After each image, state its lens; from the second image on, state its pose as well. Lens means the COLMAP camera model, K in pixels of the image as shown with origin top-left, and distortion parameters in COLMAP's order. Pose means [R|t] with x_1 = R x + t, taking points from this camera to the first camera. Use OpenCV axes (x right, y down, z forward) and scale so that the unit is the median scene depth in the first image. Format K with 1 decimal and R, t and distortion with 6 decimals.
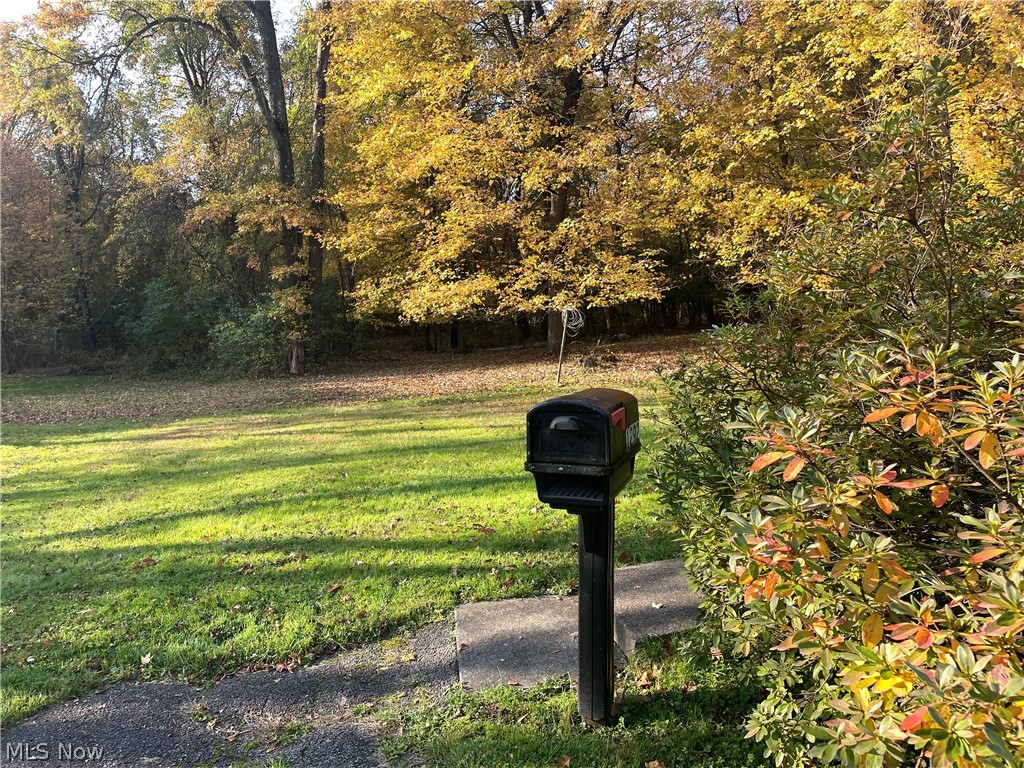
lens RADIAL K [[787.4, 0, 513.8], [0, 787.4, 386.4], [0, 0, 1]] dist [0.004782, -0.003918]
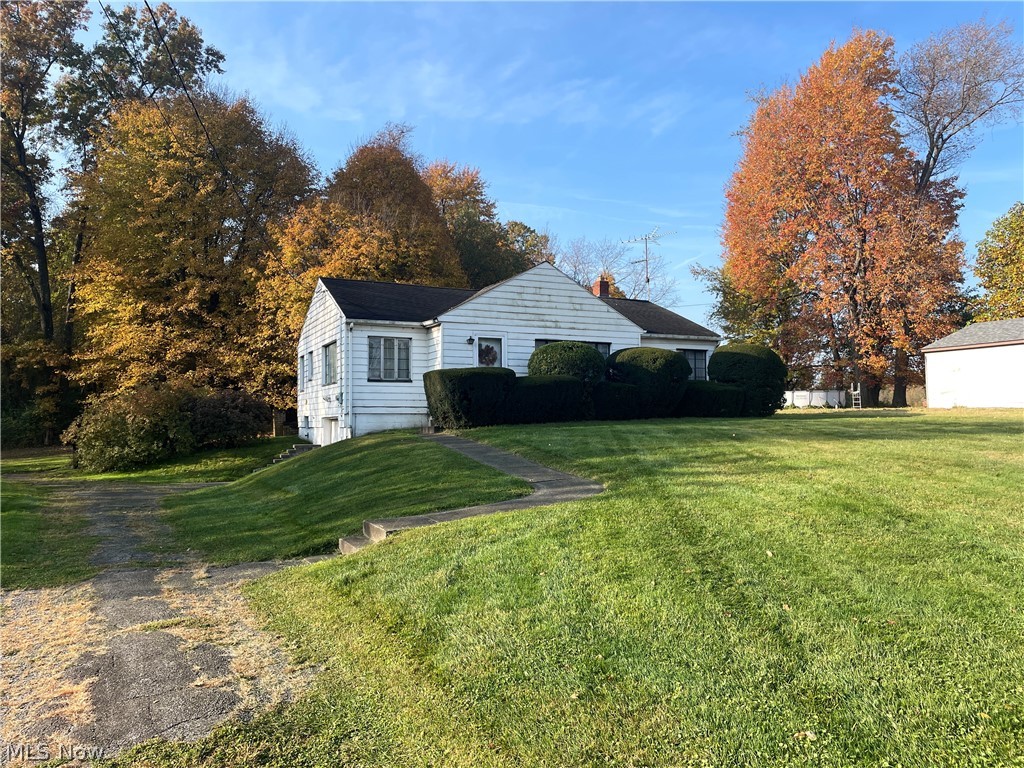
lens RADIAL K [[787.4, 0, 510.5], [0, 787.4, 379.0], [0, 0, 1]] dist [0.004782, -0.003918]
pose [[0.968200, 0.017540, 0.249560, 0.303062], [0.012072, 0.993102, -0.116632, 0.057553], [-0.249884, 0.115936, 0.961310, -1.040859]]
